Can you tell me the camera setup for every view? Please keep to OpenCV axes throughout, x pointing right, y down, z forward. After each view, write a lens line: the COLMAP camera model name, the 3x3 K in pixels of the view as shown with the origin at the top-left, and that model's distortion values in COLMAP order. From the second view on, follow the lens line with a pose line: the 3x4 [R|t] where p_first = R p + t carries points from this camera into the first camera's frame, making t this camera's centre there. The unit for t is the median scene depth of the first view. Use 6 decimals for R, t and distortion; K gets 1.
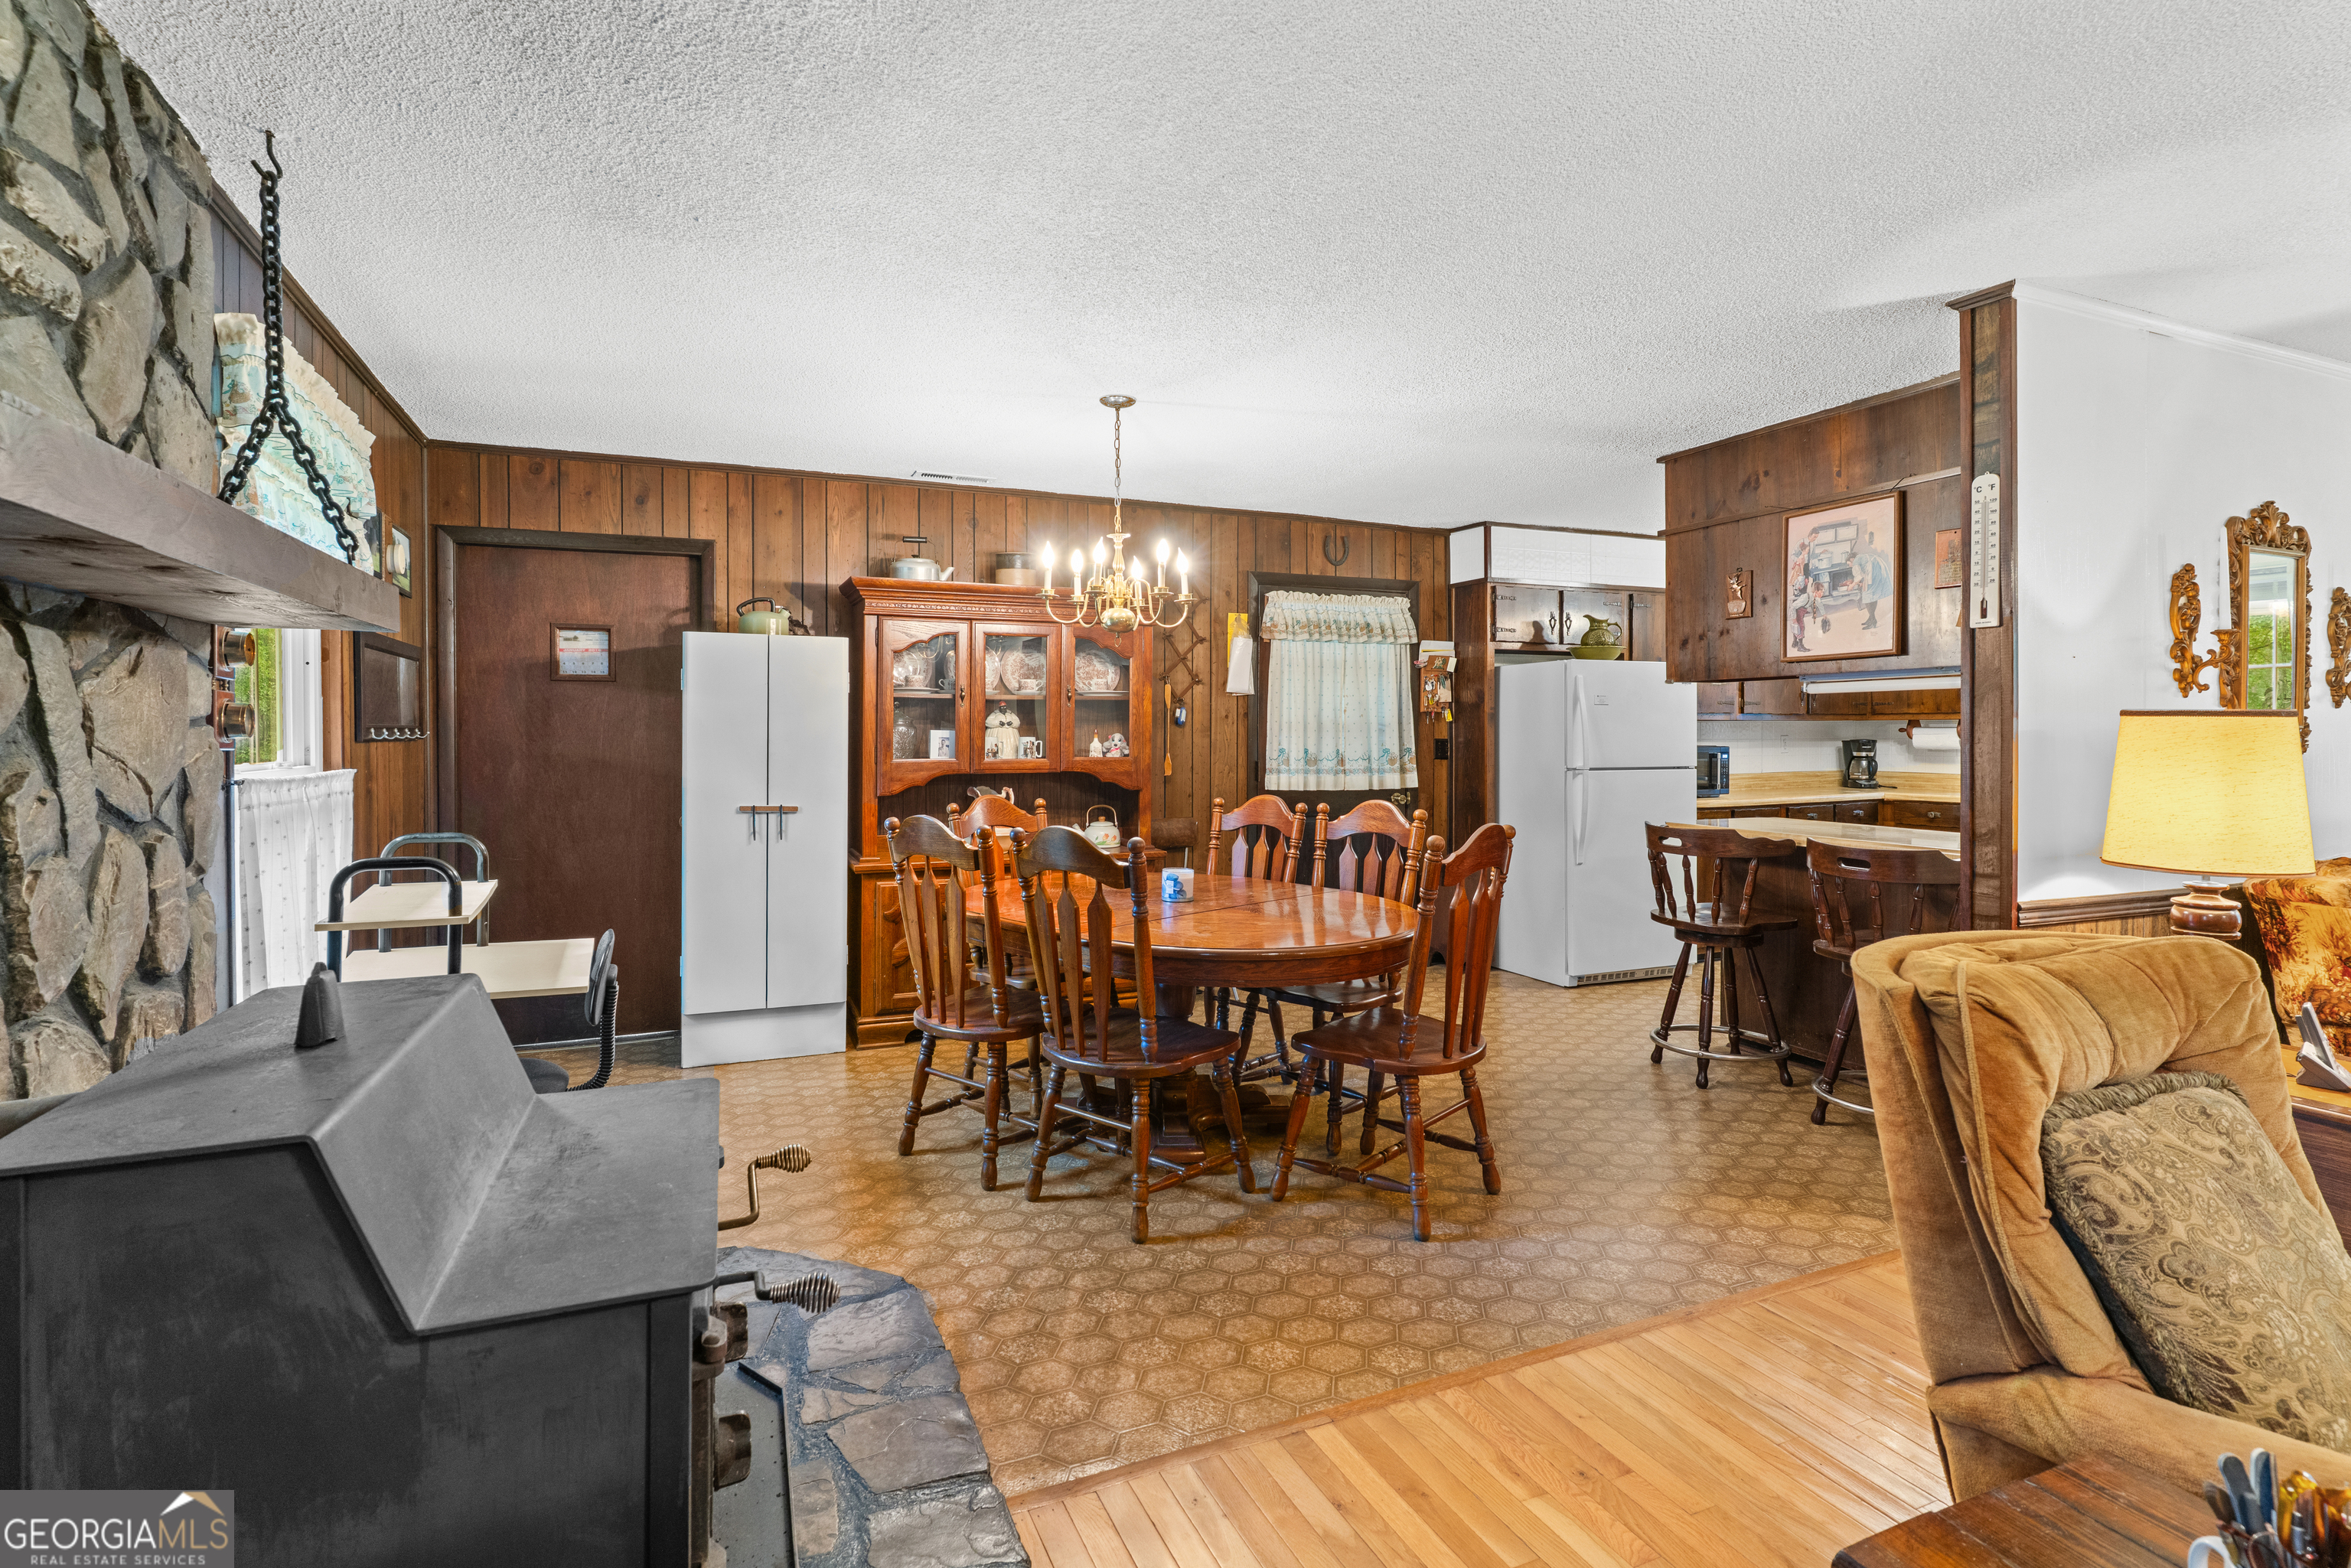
lens RADIAL K [[1119.3, 0, 1168.8], [0, 1119.3, 744.8], [0, 0, 1]] dist [0.004689, -0.000085]
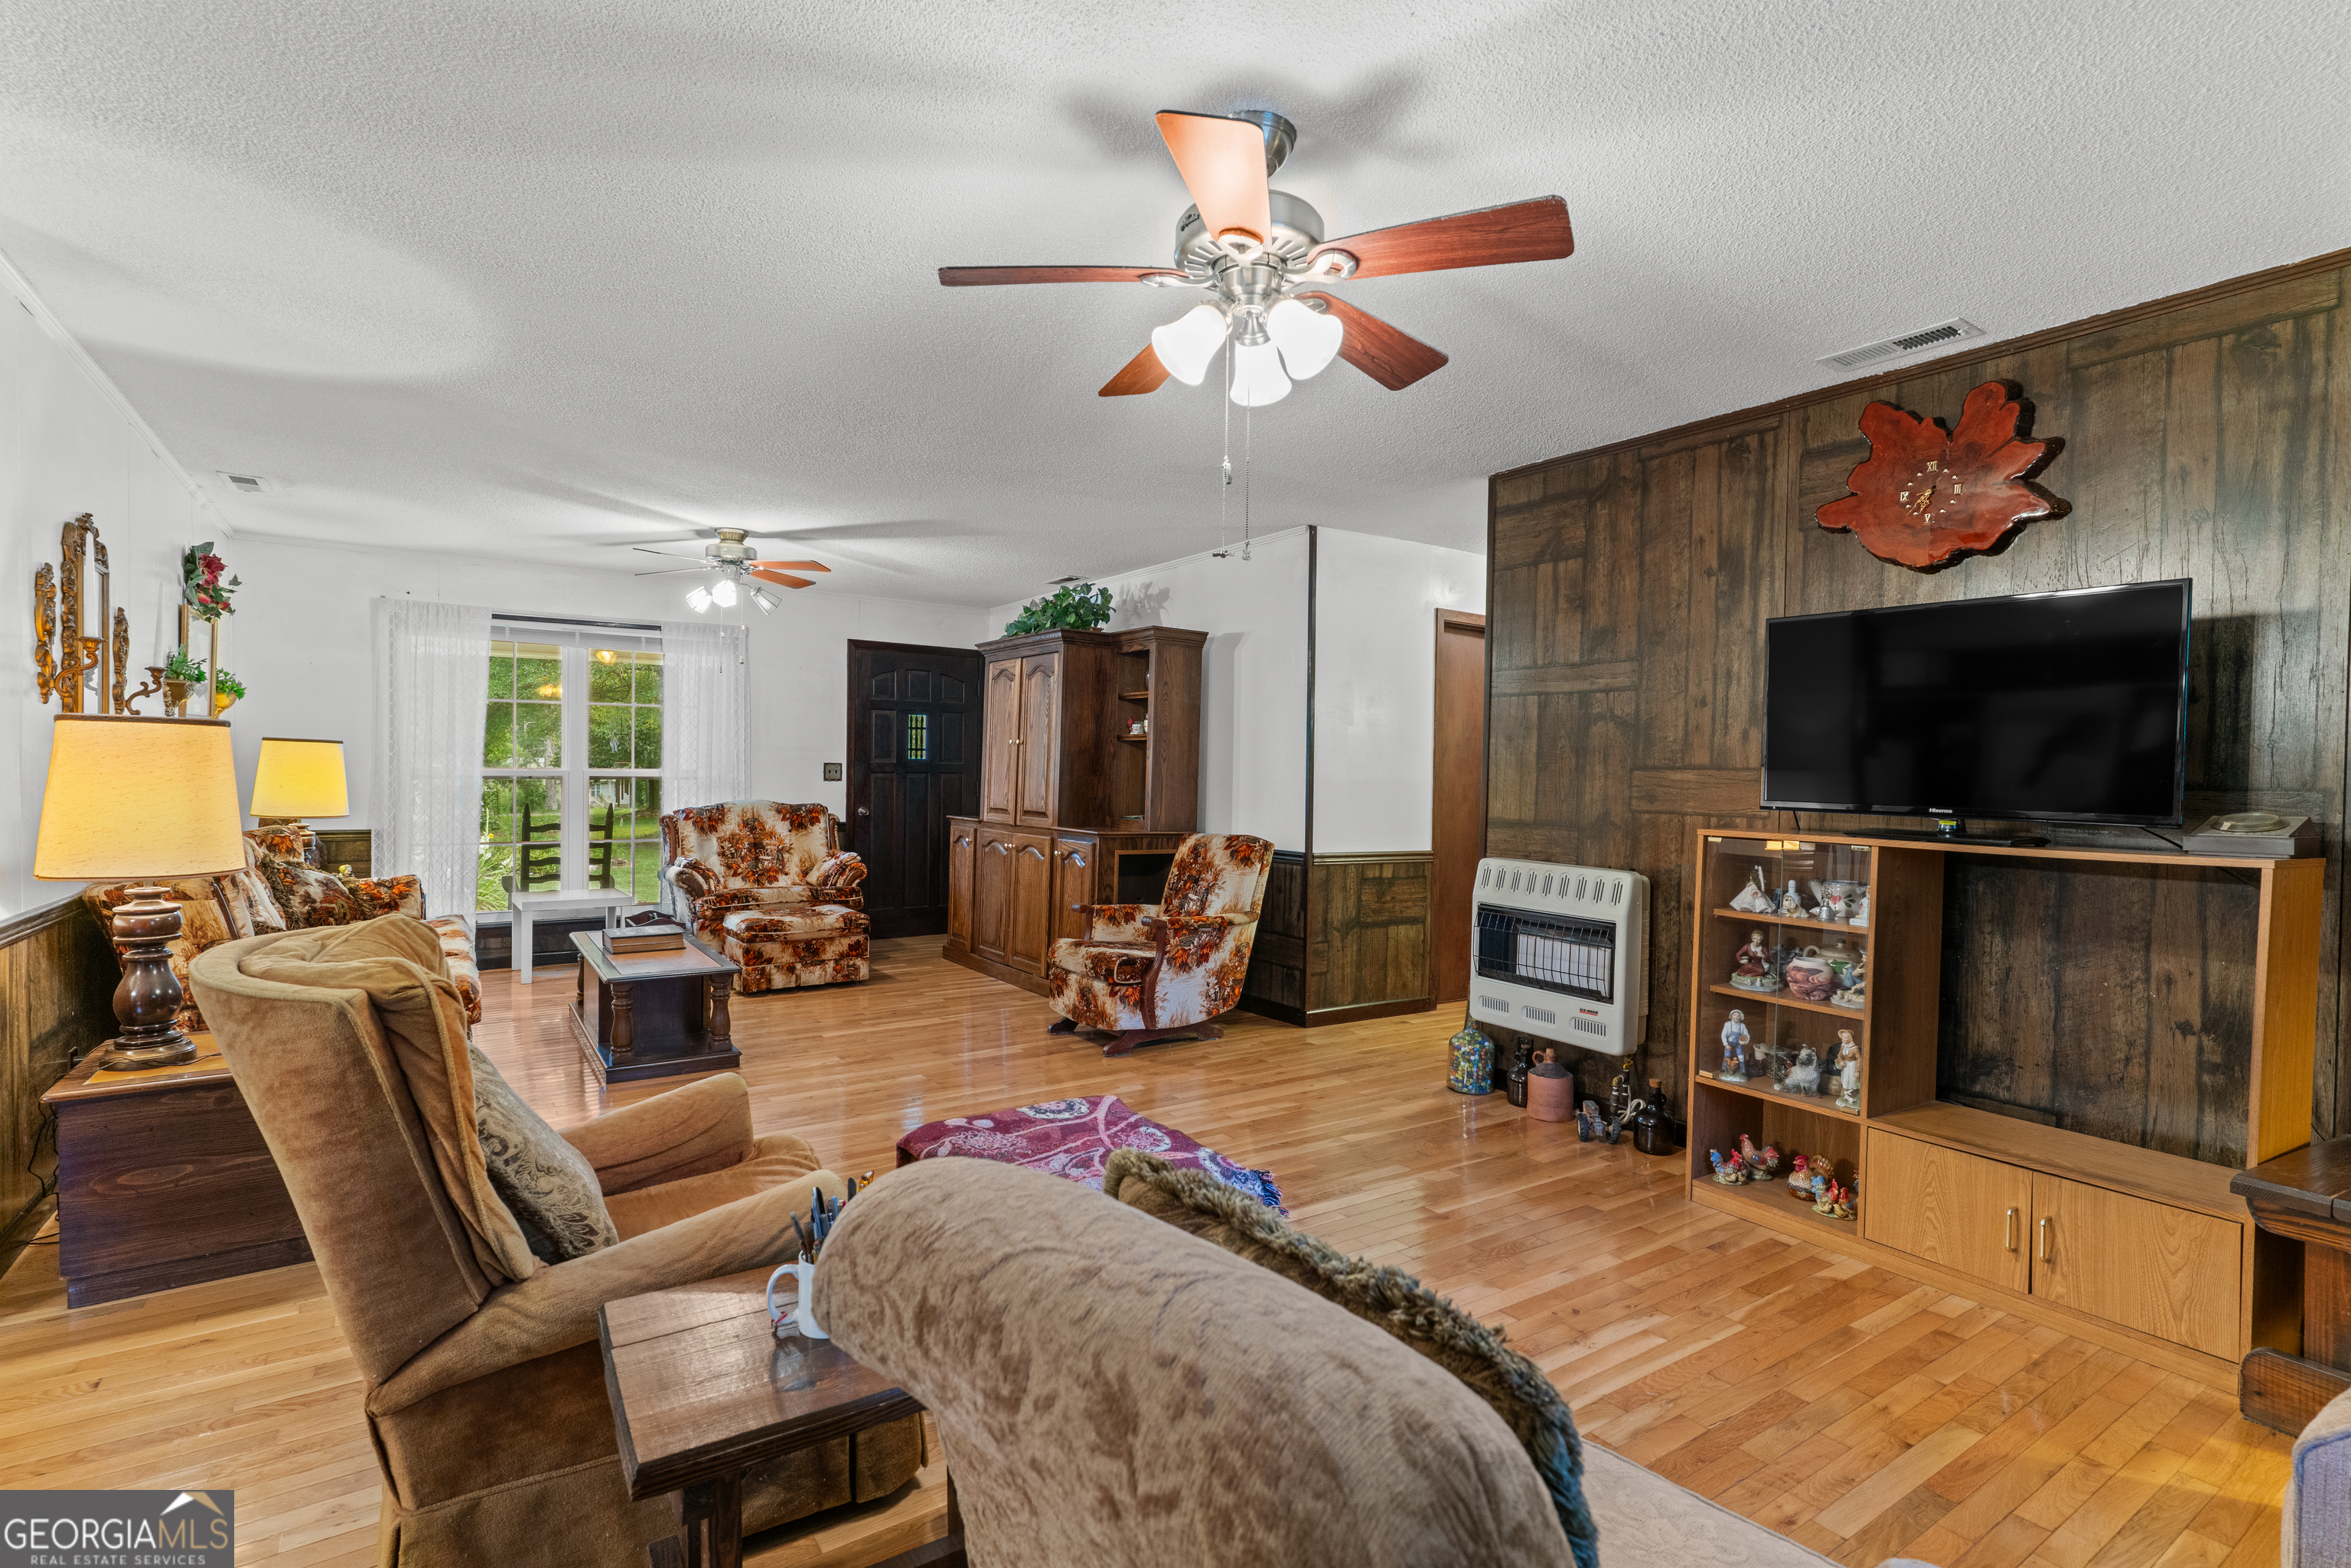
lens RADIAL K [[1119.3, 0, 1168.0], [0, 1119.3, 784.7], [0, 0, 1]] dist [0.004689, -0.000085]
pose [[-0.172975, -0.017329, 0.984774, -0.132664], [0.000860, 0.999842, 0.017745, 0.006887], [-0.984926, 0.003916, -0.172933, 0.157267]]
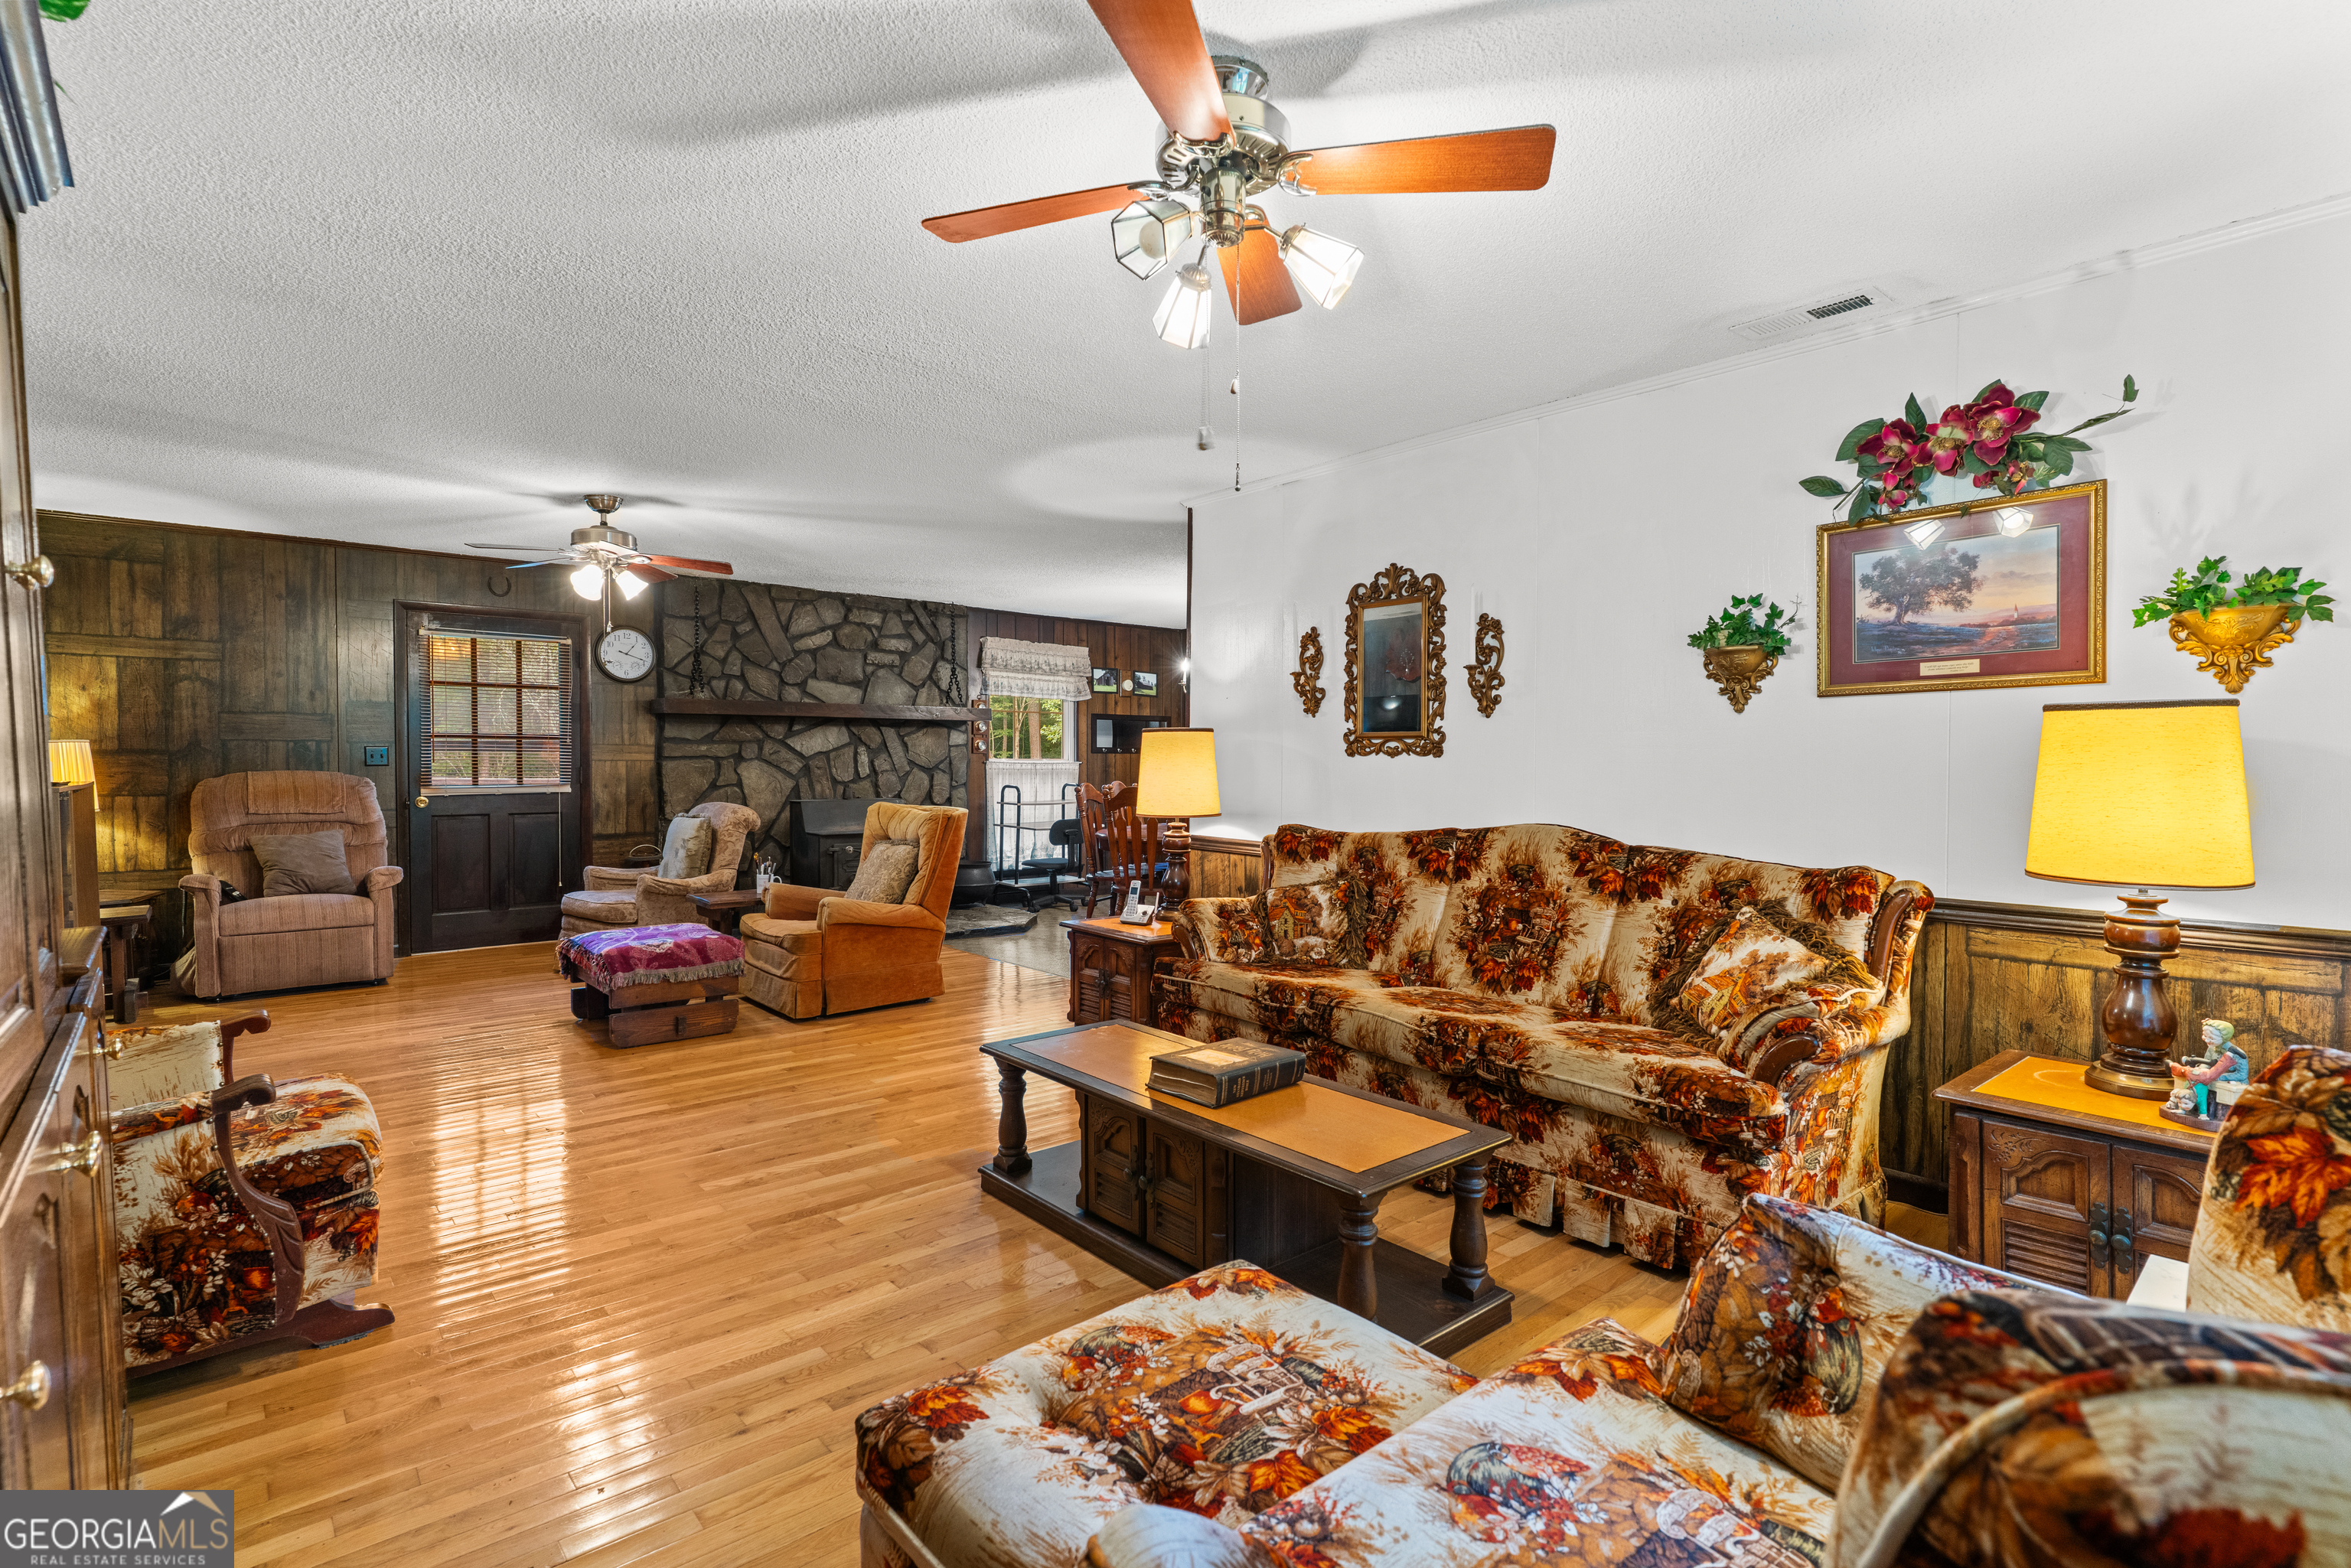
lens RADIAL K [[1119.3, 0, 1168.6], [0, 1119.3, 784.4], [0, 0, 1]] dist [0.004689, -0.000085]
pose [[0.277191, 0.024297, -0.960507, 1.532833], [-0.016677, 0.999651, 0.020475, 0.013374], [0.960670, 0.010343, 0.277500, 0.274989]]
